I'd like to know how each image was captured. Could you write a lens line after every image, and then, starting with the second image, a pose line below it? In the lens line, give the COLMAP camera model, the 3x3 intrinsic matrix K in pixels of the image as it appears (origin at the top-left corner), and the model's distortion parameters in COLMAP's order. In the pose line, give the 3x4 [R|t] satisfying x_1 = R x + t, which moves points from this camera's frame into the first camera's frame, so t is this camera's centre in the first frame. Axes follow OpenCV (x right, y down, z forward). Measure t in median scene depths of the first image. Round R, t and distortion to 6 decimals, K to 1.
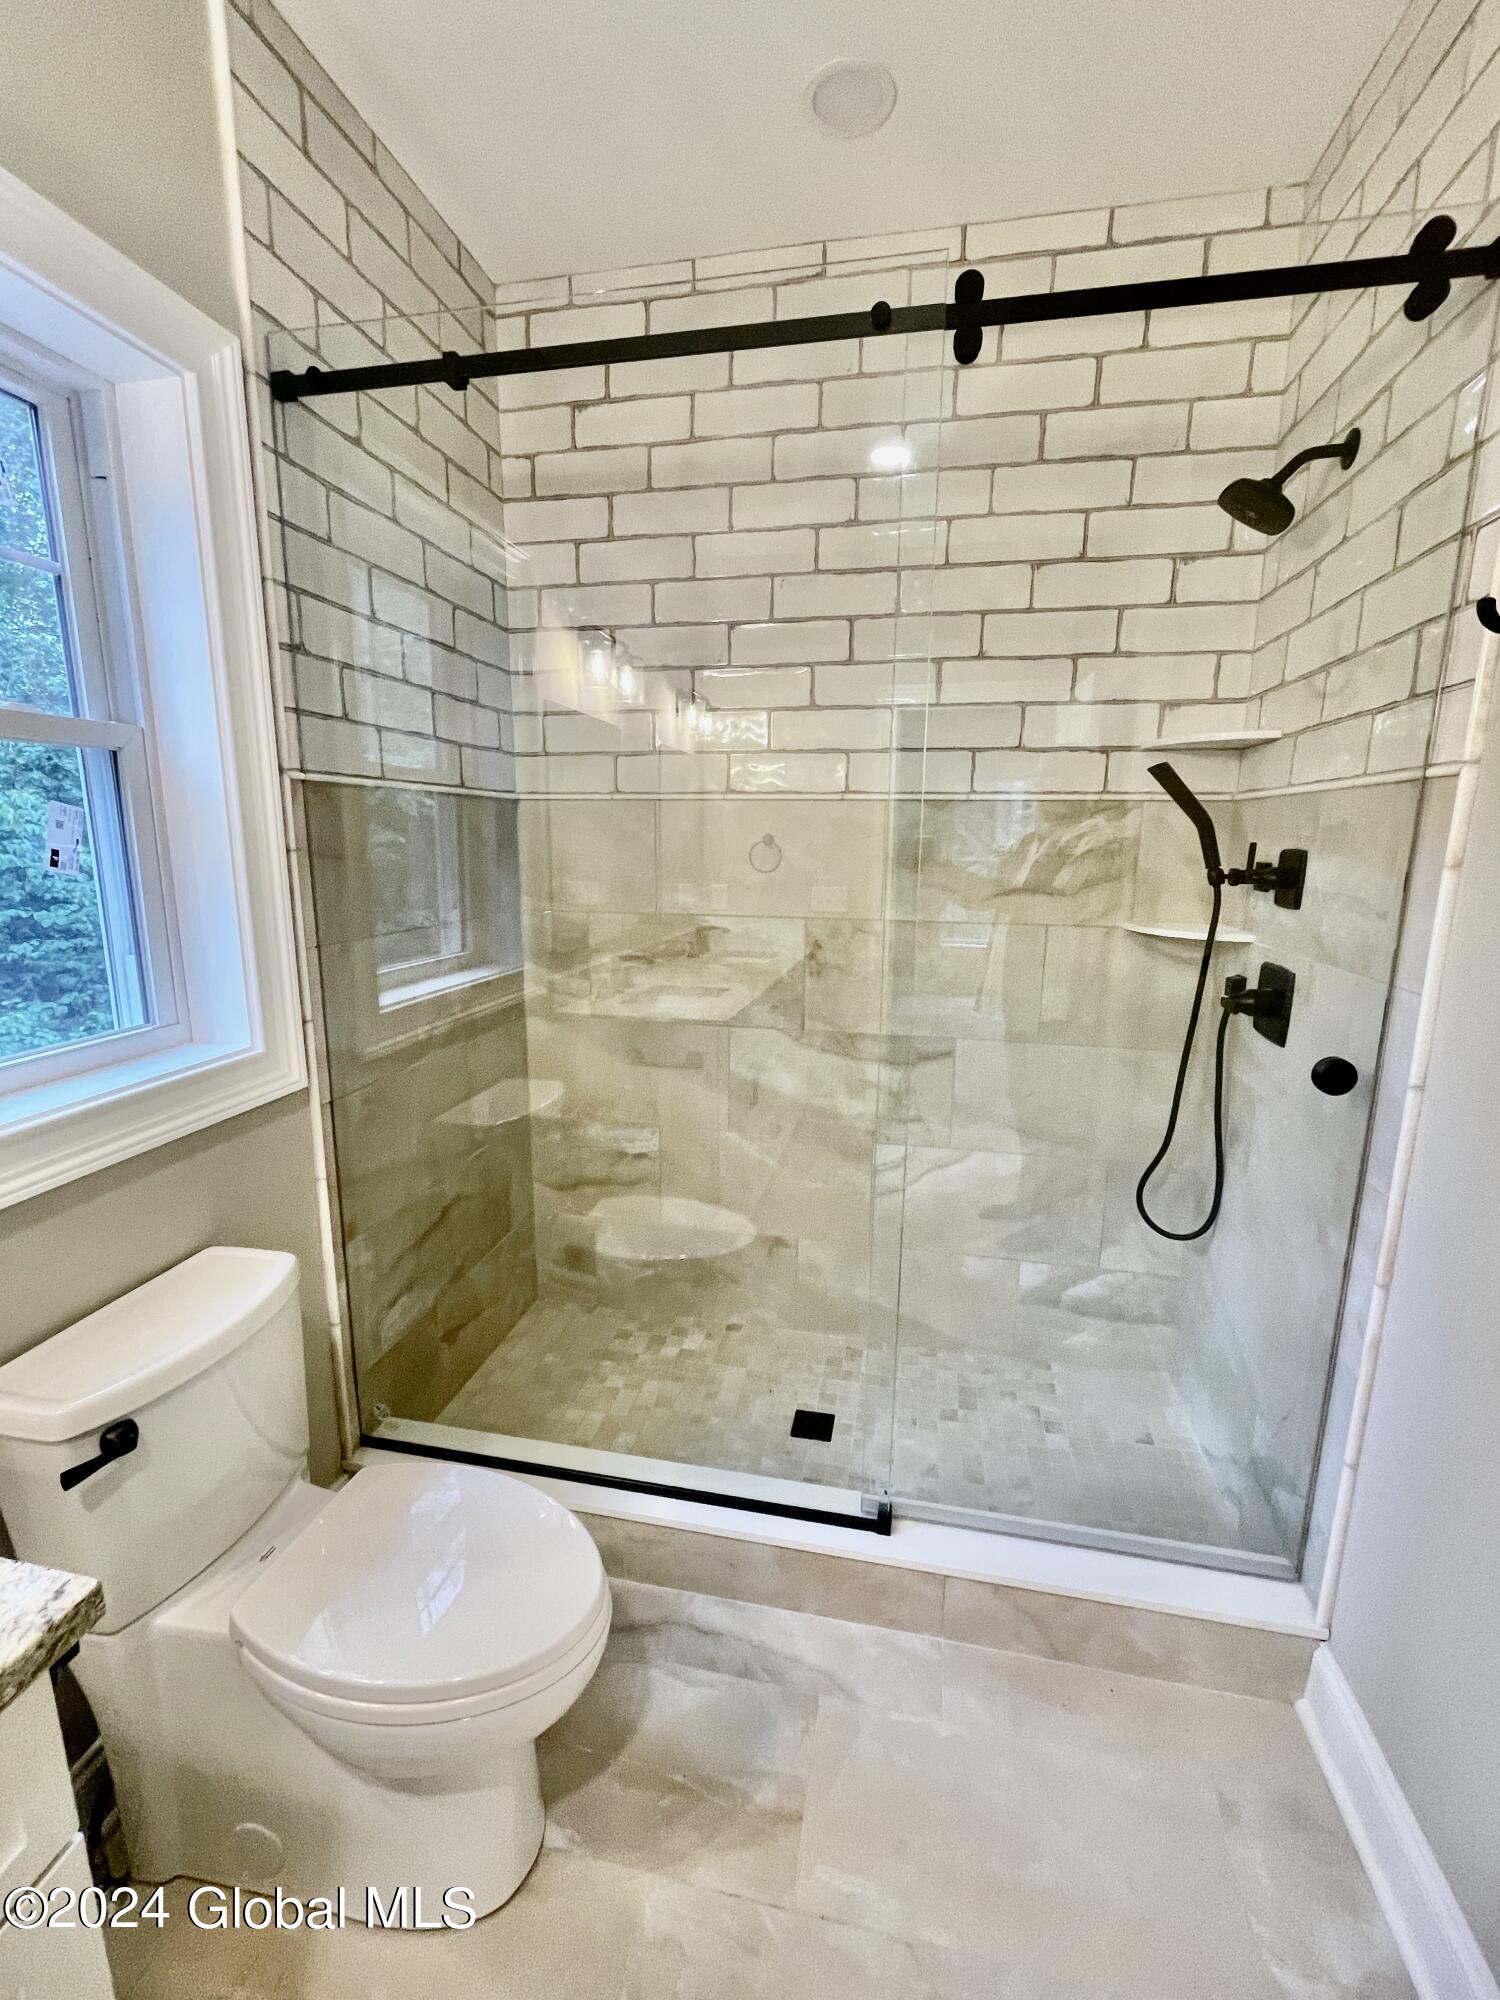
lens RADIAL K [[844.3, 0, 750.8], [0, 844.3, 999.0], [0, 0, 1]] dist [-0.001564, -0.000024]
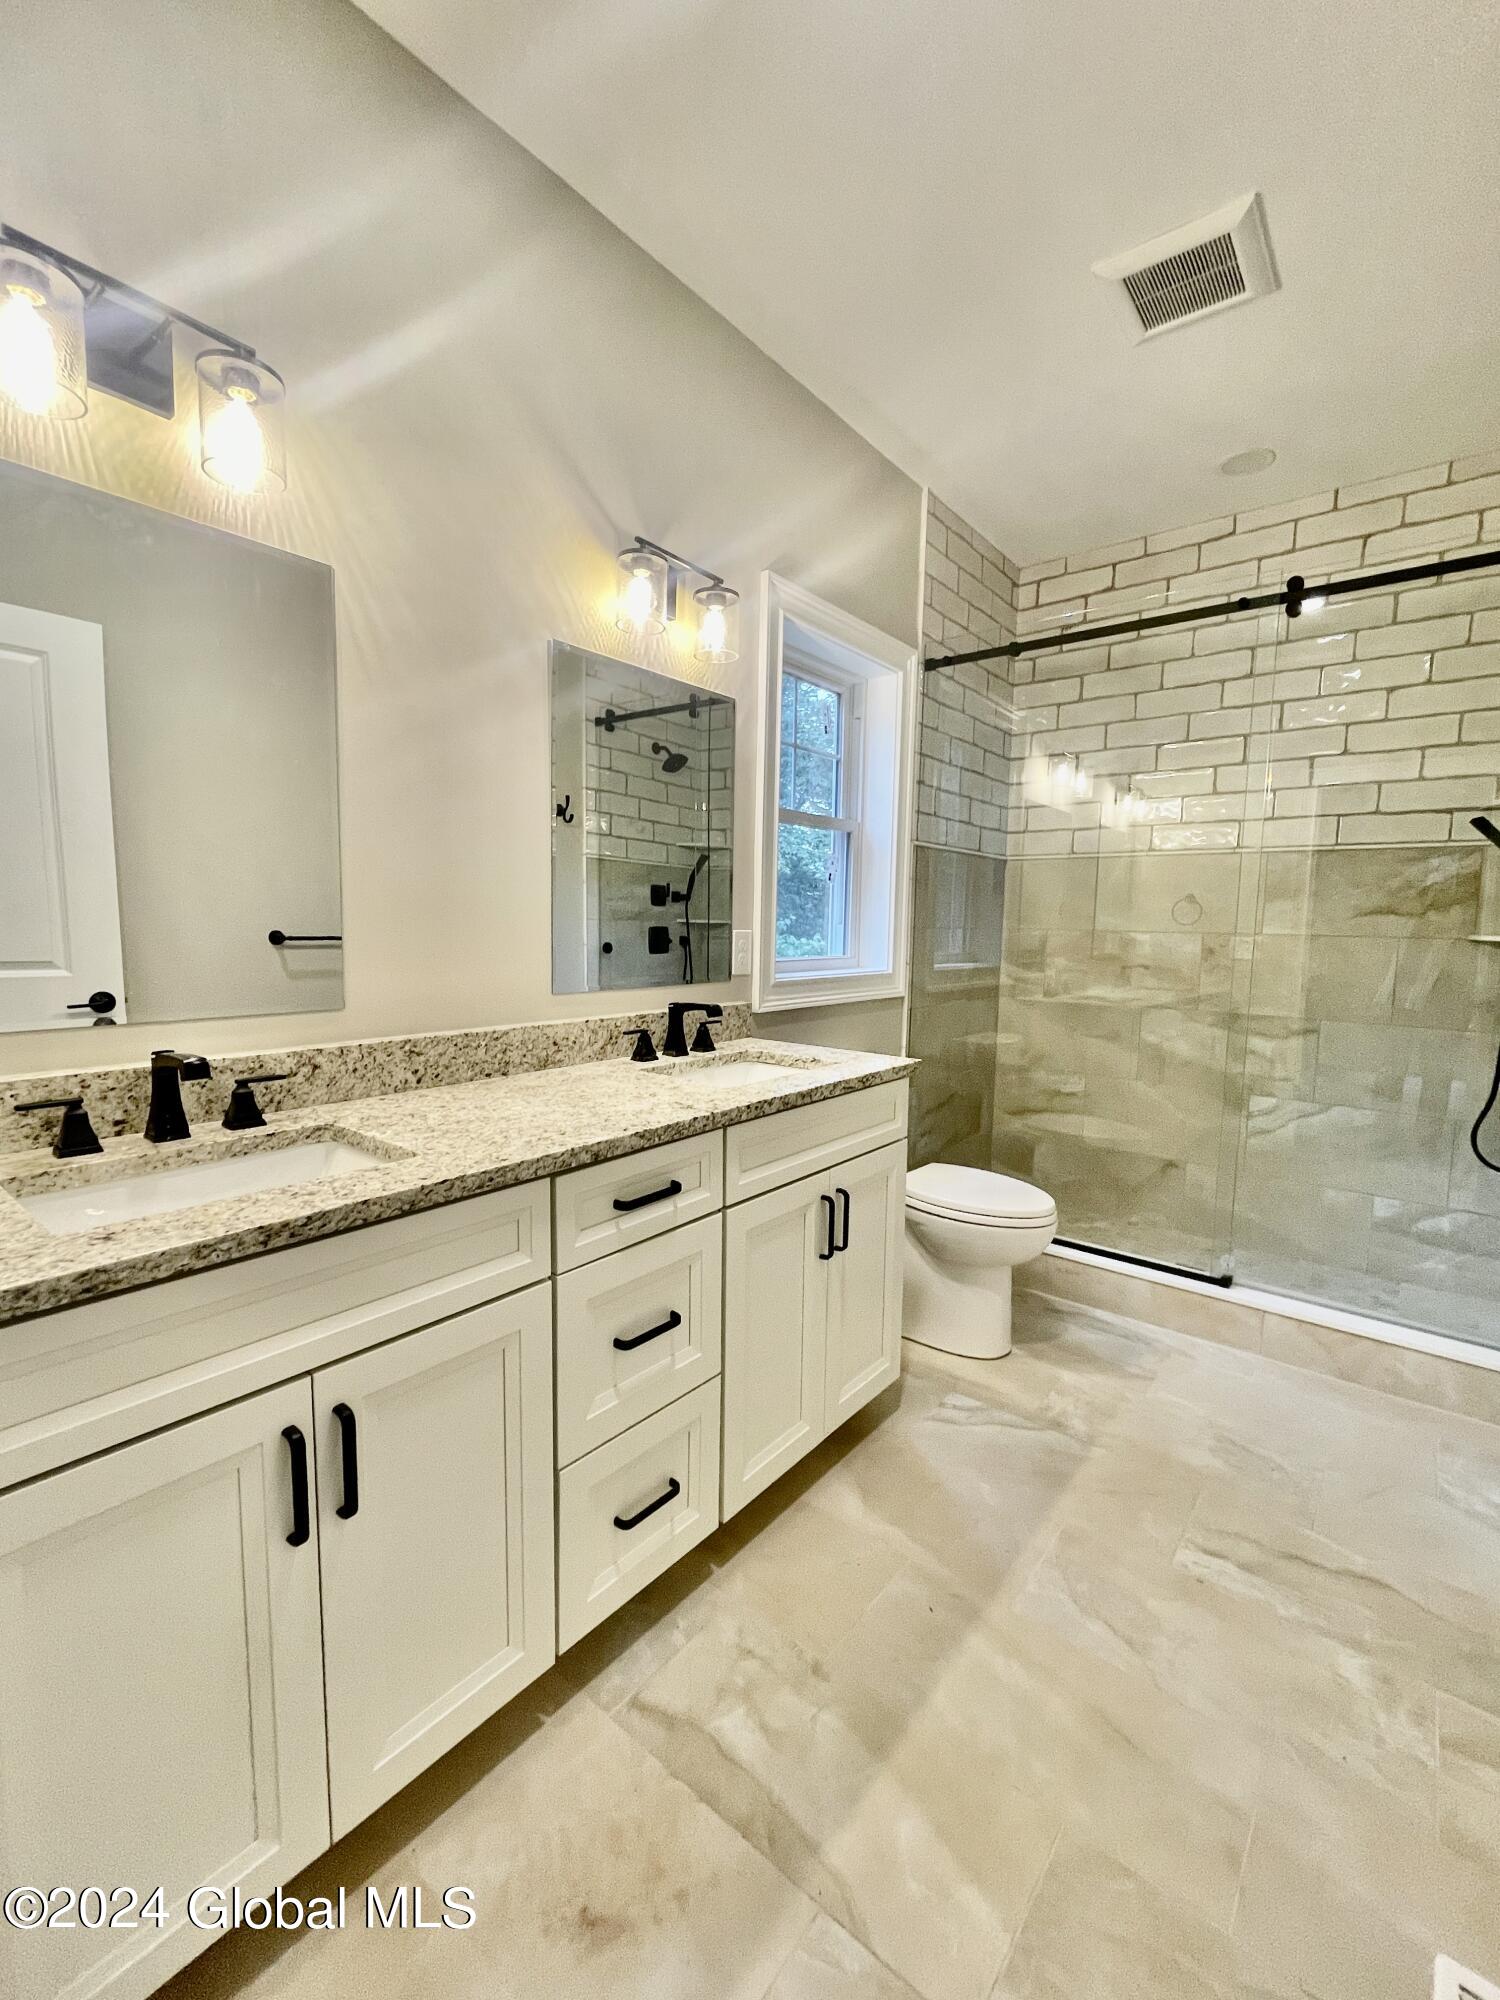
lens RADIAL K [[844.3, 0, 753.3], [0, 844.3, 1003.7], [0, 0, 1]] dist [-0.001564, -0.000024]
pose [[0.888661, 0.052501, -0.455549, 0.047287], [-0.097386, 0.992370, -0.075609, 0.224317], [0.448104, 0.111555, 0.886994, -0.673079]]
